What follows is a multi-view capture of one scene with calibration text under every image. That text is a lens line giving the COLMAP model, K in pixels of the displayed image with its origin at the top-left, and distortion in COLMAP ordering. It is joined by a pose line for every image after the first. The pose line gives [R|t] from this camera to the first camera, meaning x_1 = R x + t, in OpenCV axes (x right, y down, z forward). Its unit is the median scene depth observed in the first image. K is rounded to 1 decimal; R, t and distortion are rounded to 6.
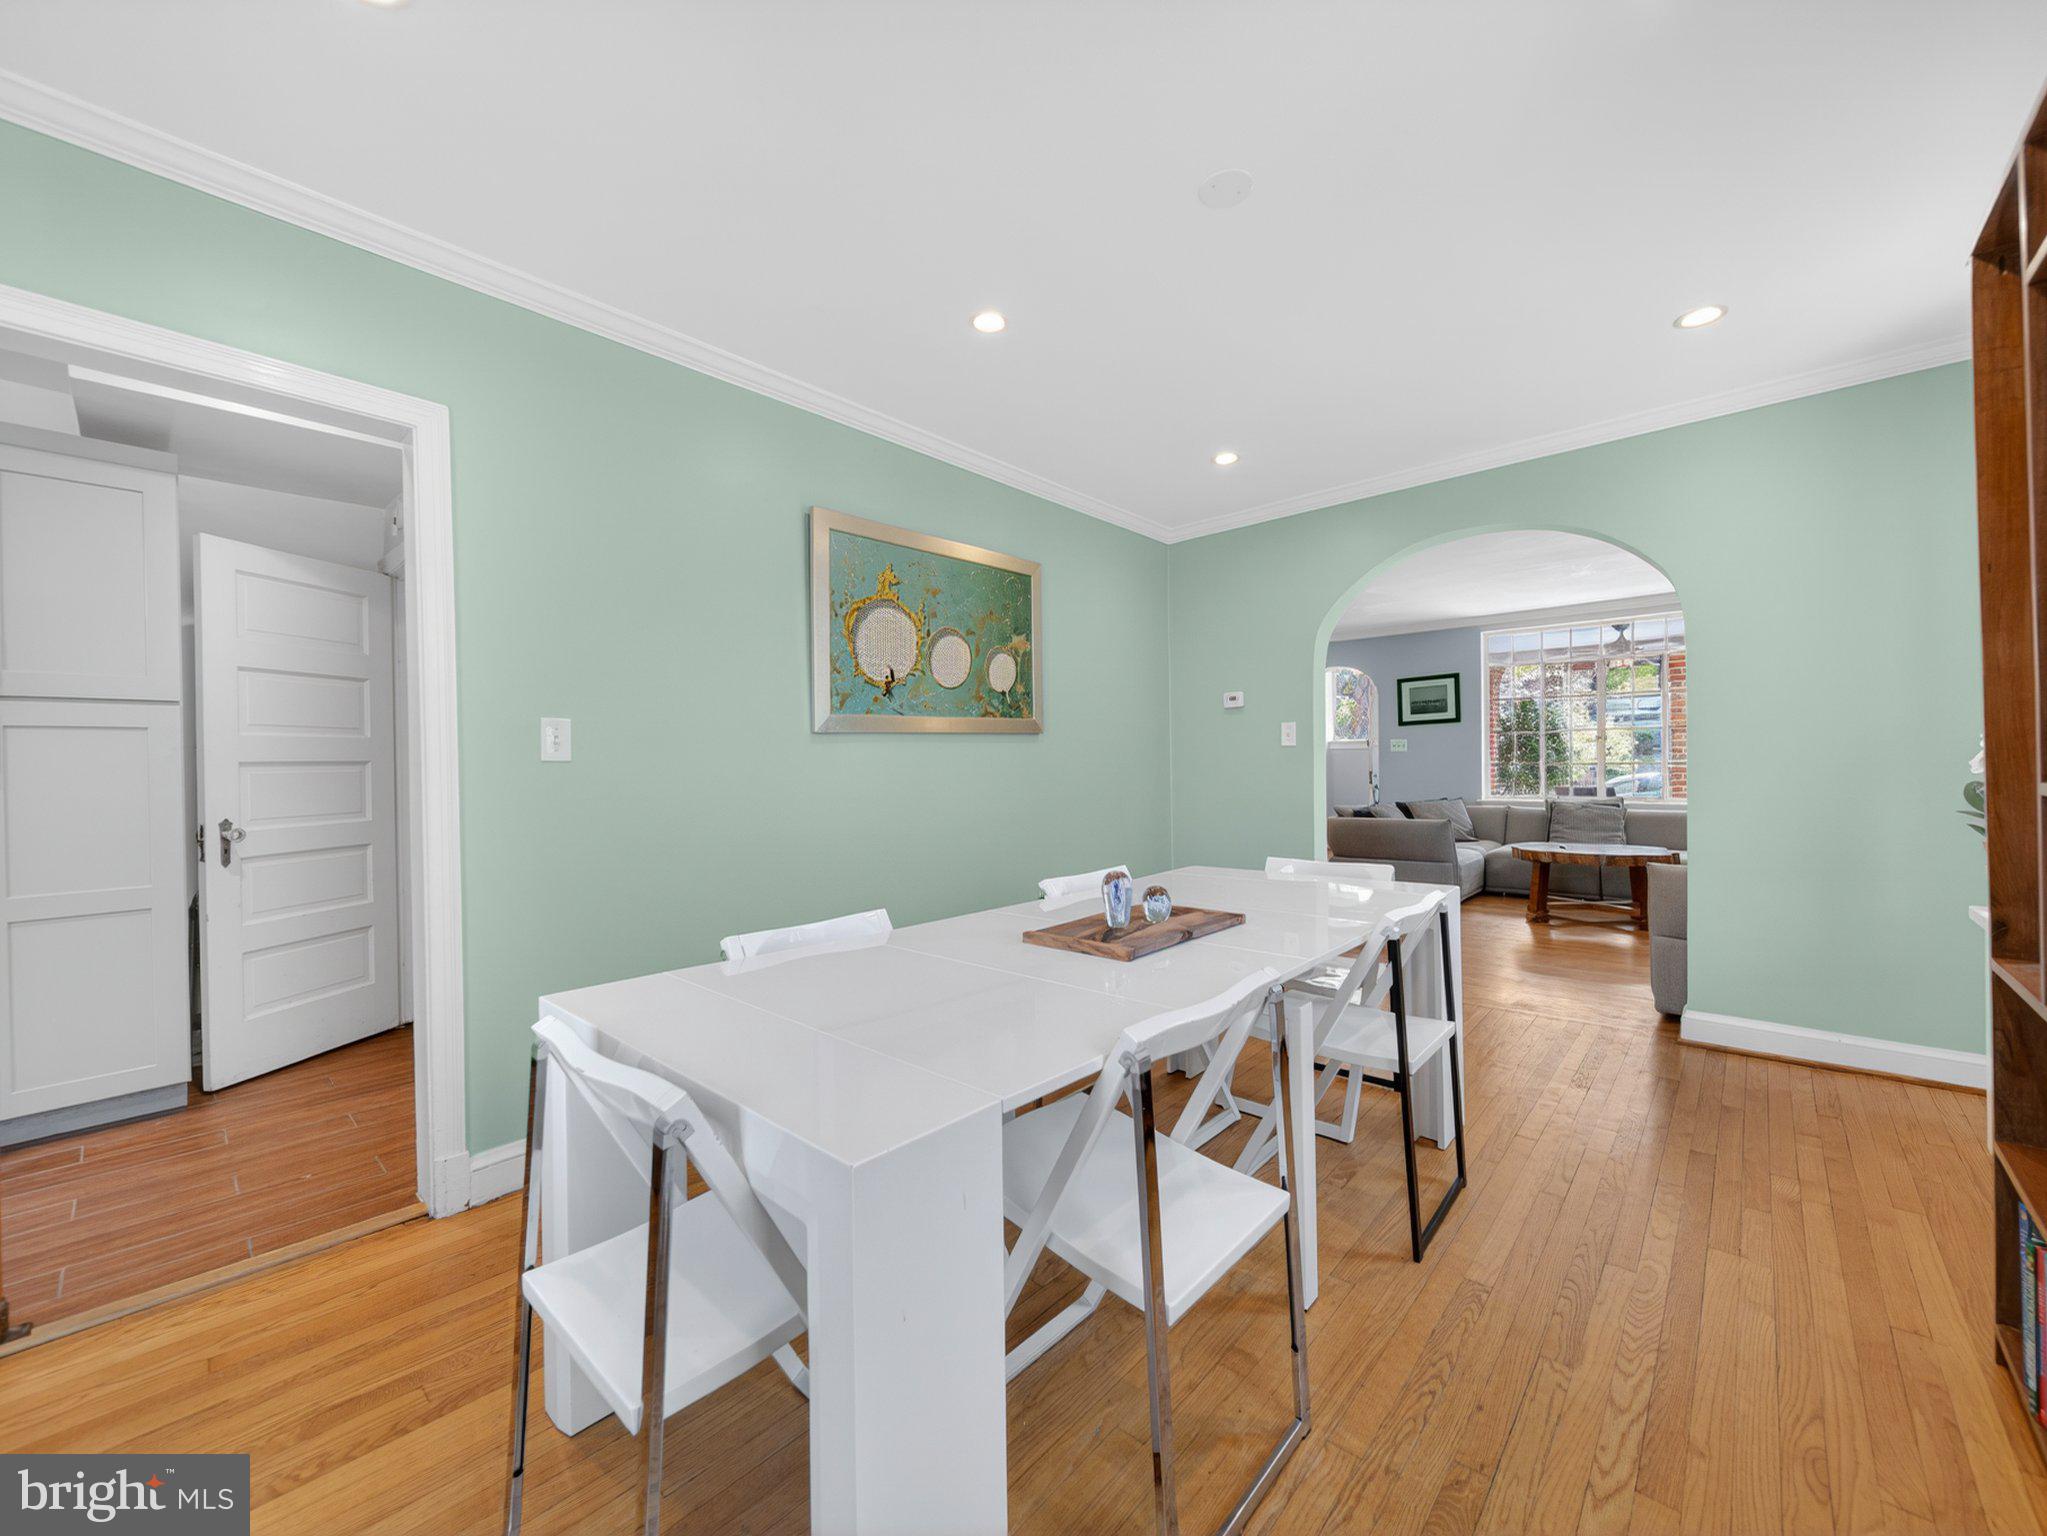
lens RADIAL K [[809.4, 0, 1022.3], [0, 809.4, 770.5], [0, 0, 1]] dist [0.009730, -0.000326]
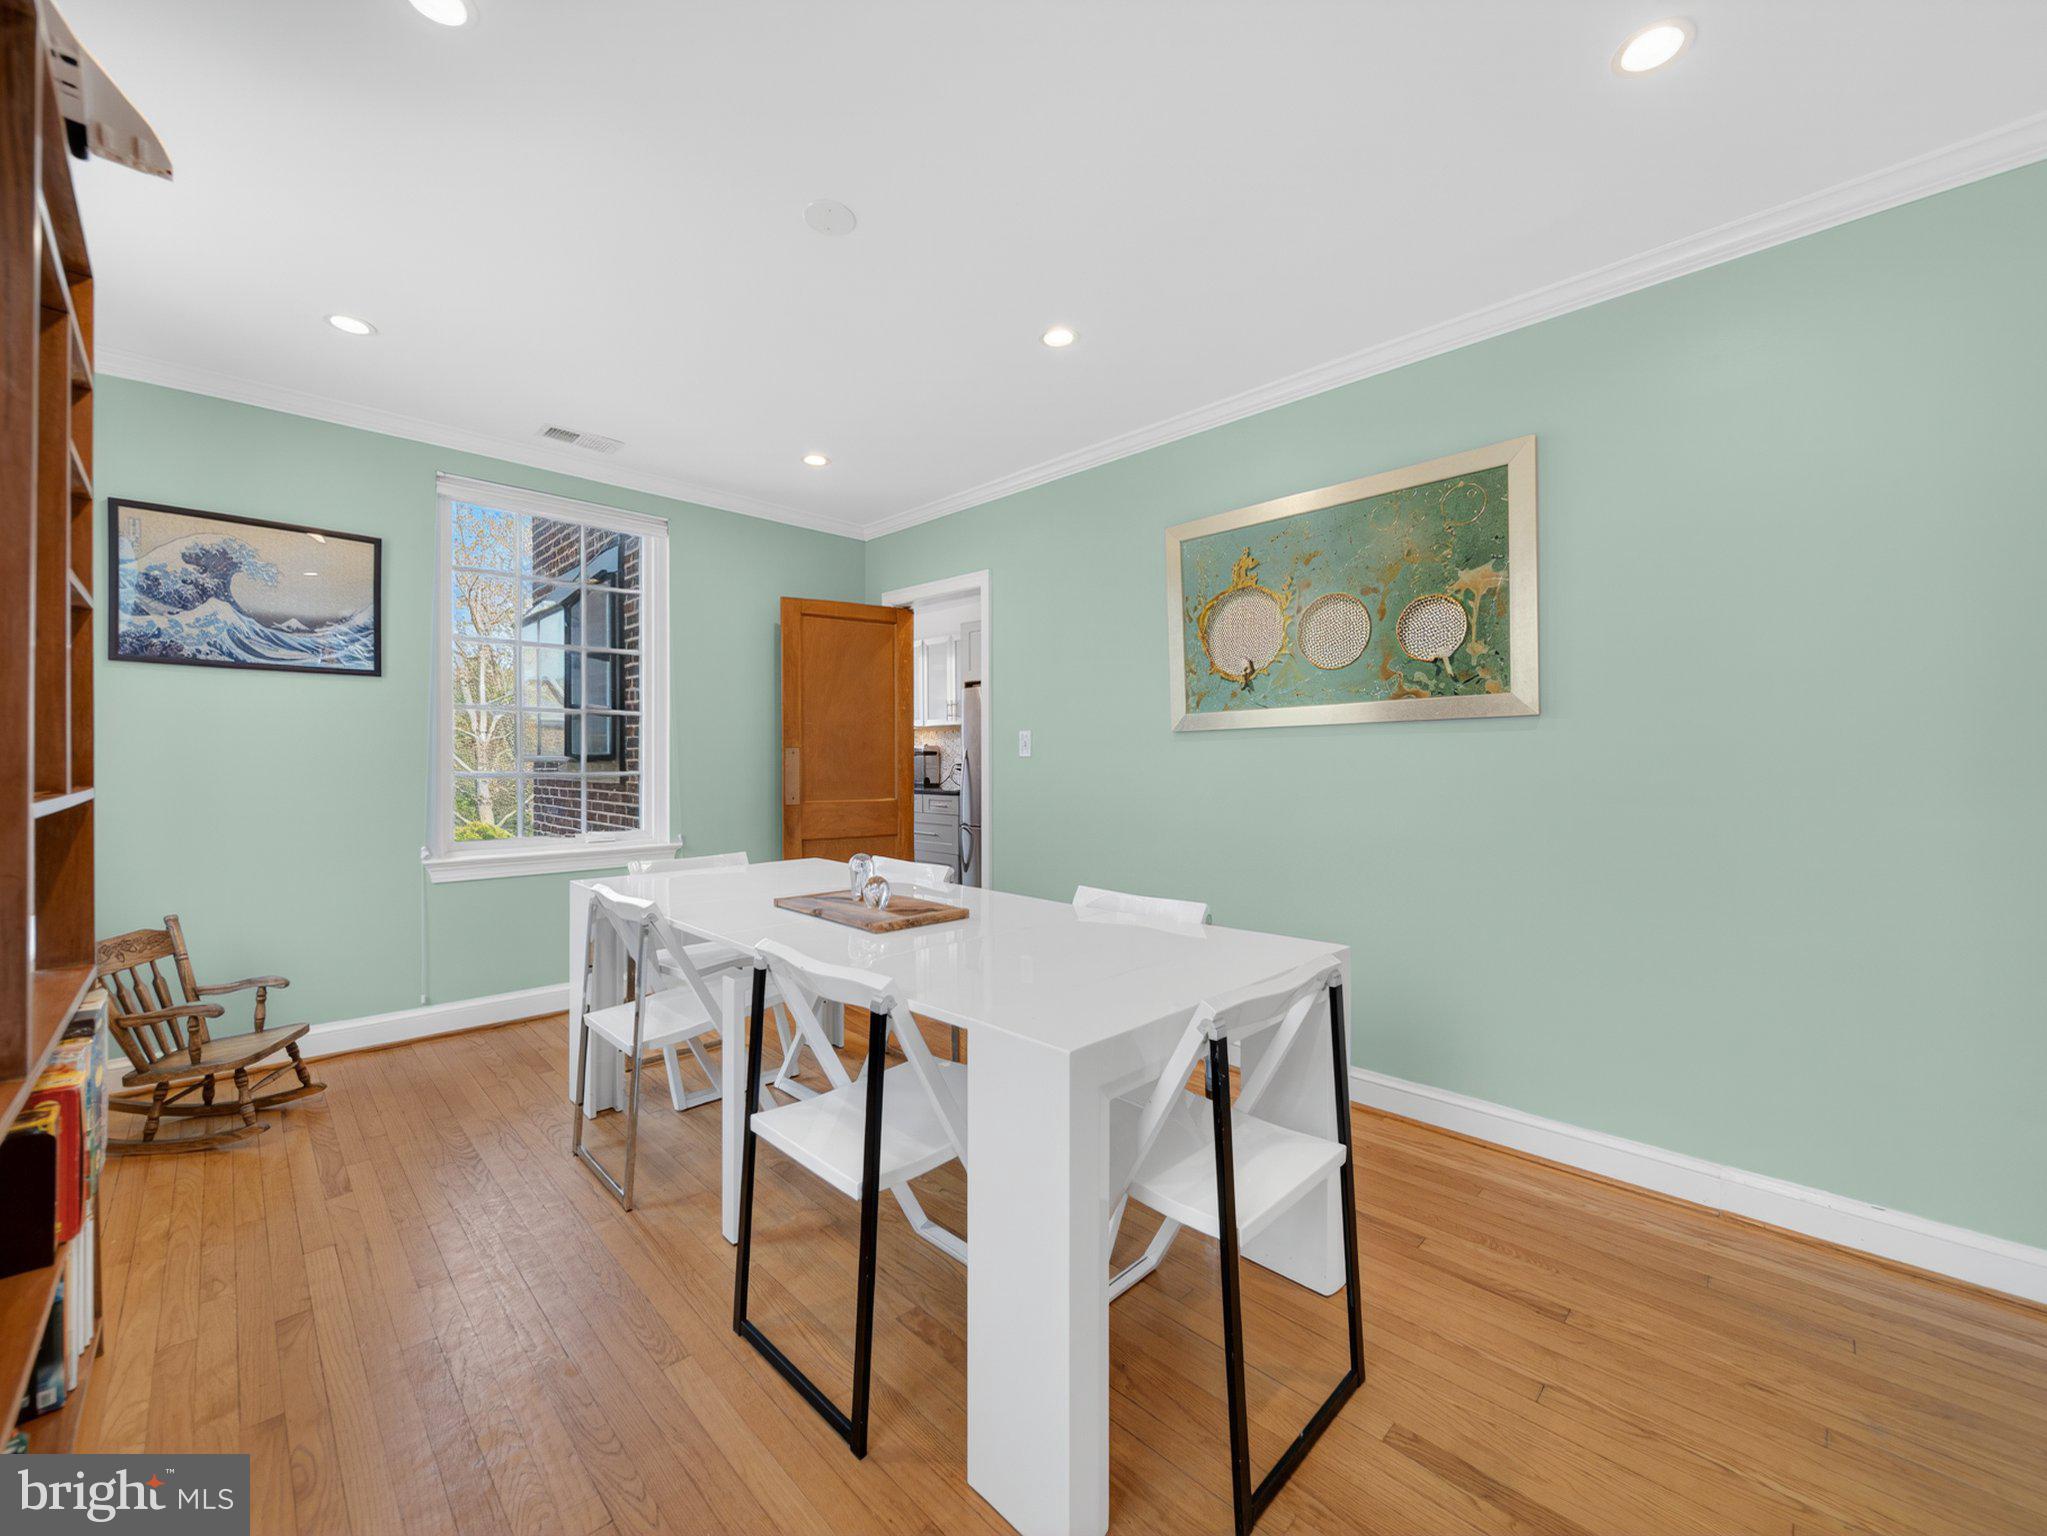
lens RADIAL K [[809.4, 0, 1020.0], [0, 809.4, 760.0], [0, 0, 1]] dist [0.009730, -0.000326]
pose [[-0.045816, 0.011854, -0.998880, 0.785776], [-0.009381, 0.999880, 0.012296, -0.019113], [0.998906, 0.009934, -0.045700, 0.780944]]
